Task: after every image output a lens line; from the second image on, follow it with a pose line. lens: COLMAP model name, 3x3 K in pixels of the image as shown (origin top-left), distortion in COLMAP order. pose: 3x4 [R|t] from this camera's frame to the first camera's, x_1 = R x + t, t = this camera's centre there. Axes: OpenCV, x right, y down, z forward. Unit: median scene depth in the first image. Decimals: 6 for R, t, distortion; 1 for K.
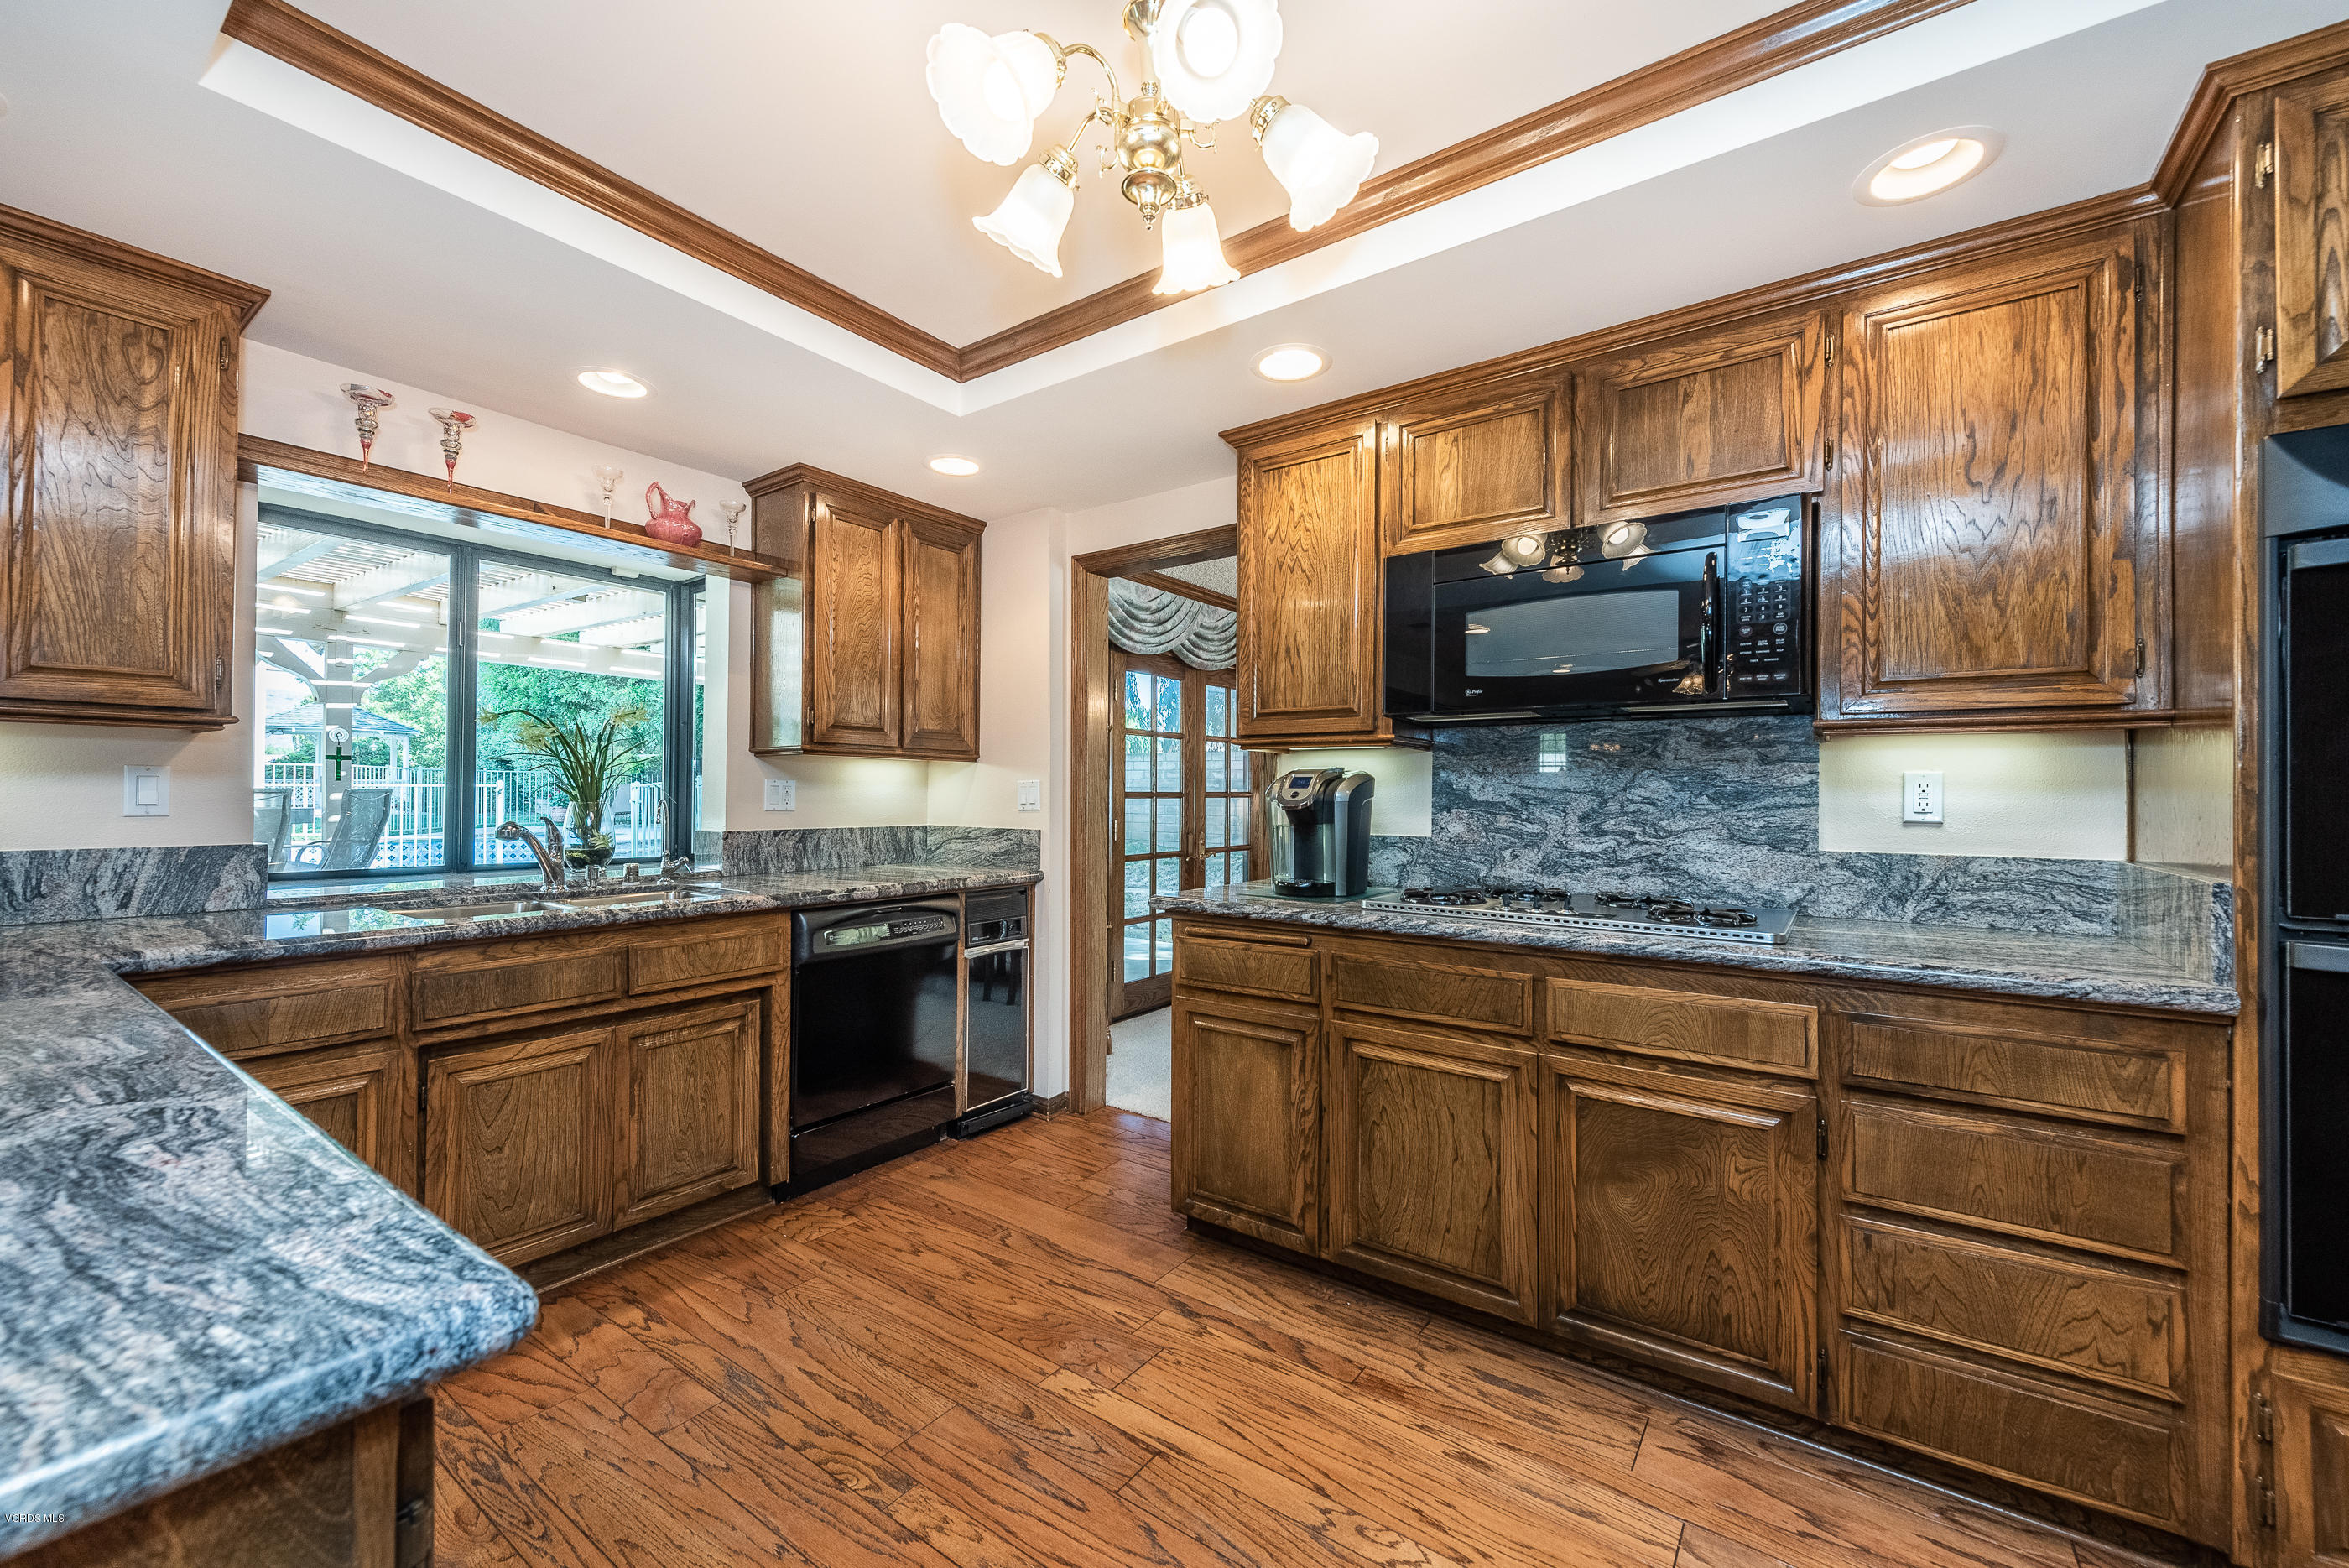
lens RADIAL K [[938.2, 0, 1184.0], [0, 938.2, 789.2], [0, 0, 1]] dist [0.013283, -0.001210]
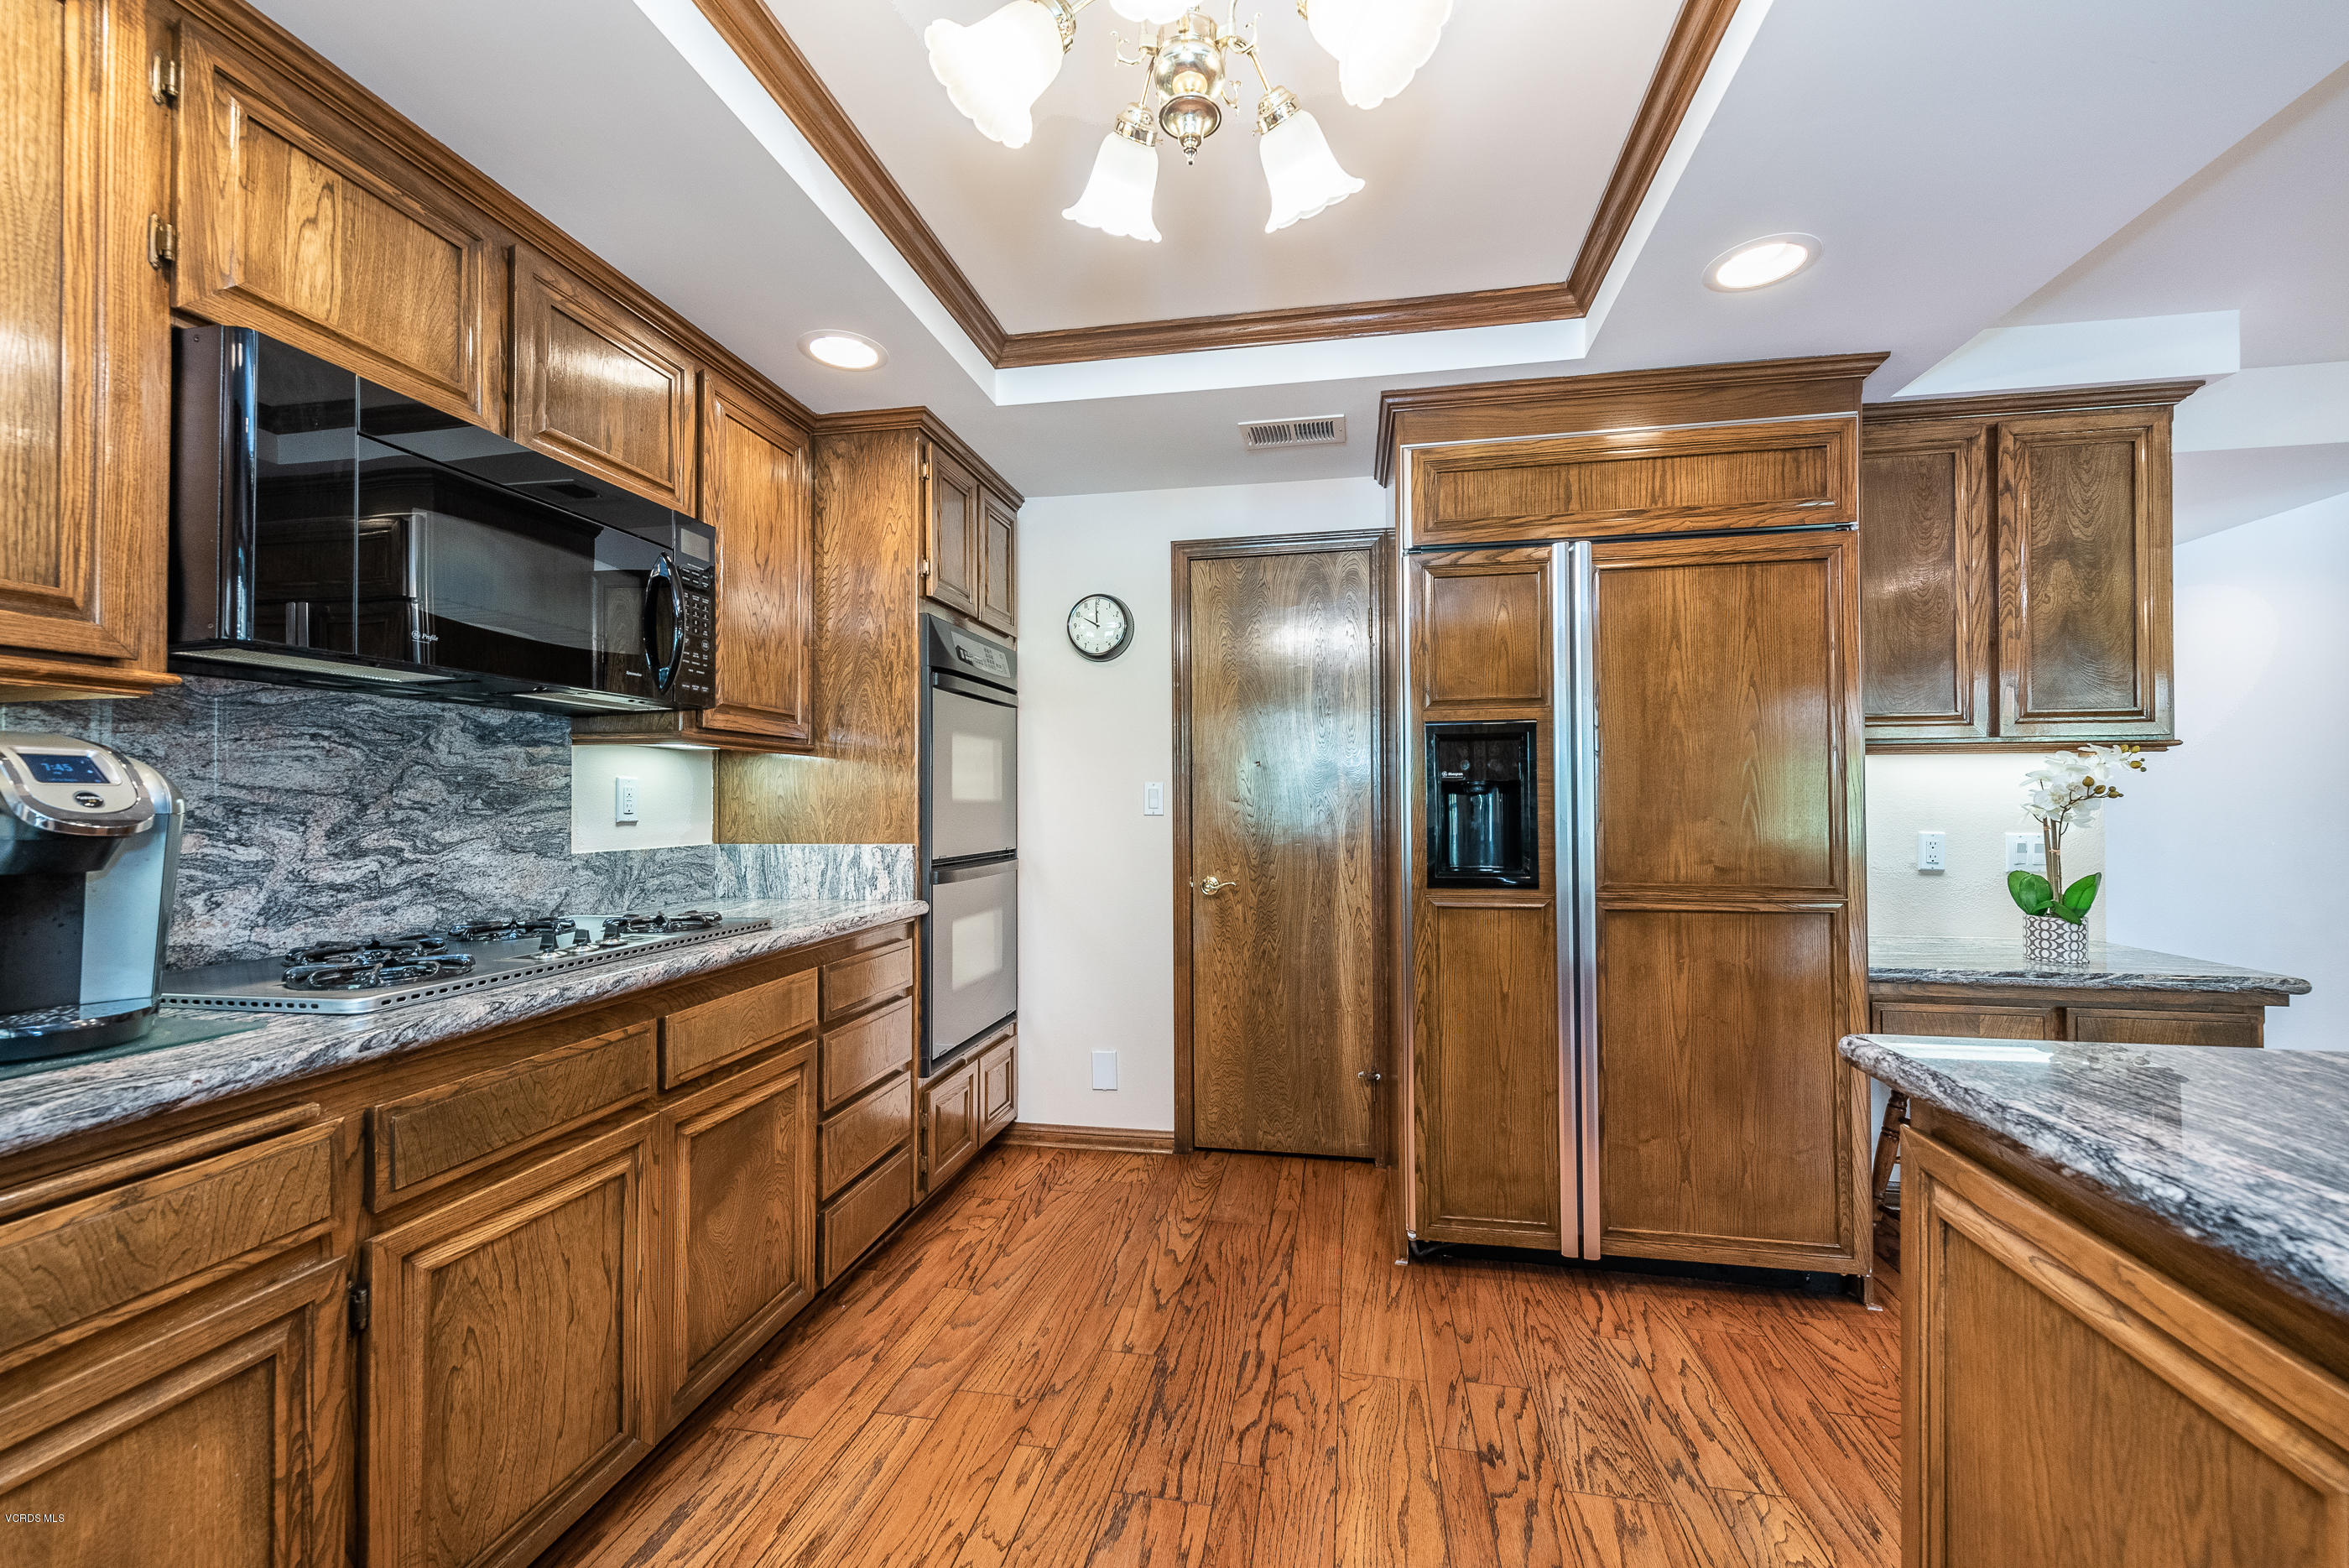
lens RADIAL K [[938.2, 0, 1181.6], [0, 938.2, 793.9], [0, 0, 1]] dist [0.013283, -0.001210]
pose [[-0.430817, 0.001619, 0.902438, -0.692013], [-0.007429, 0.999958, -0.005341, 0.003027], [-0.902409, -0.009005, -0.430787, 1.147012]]
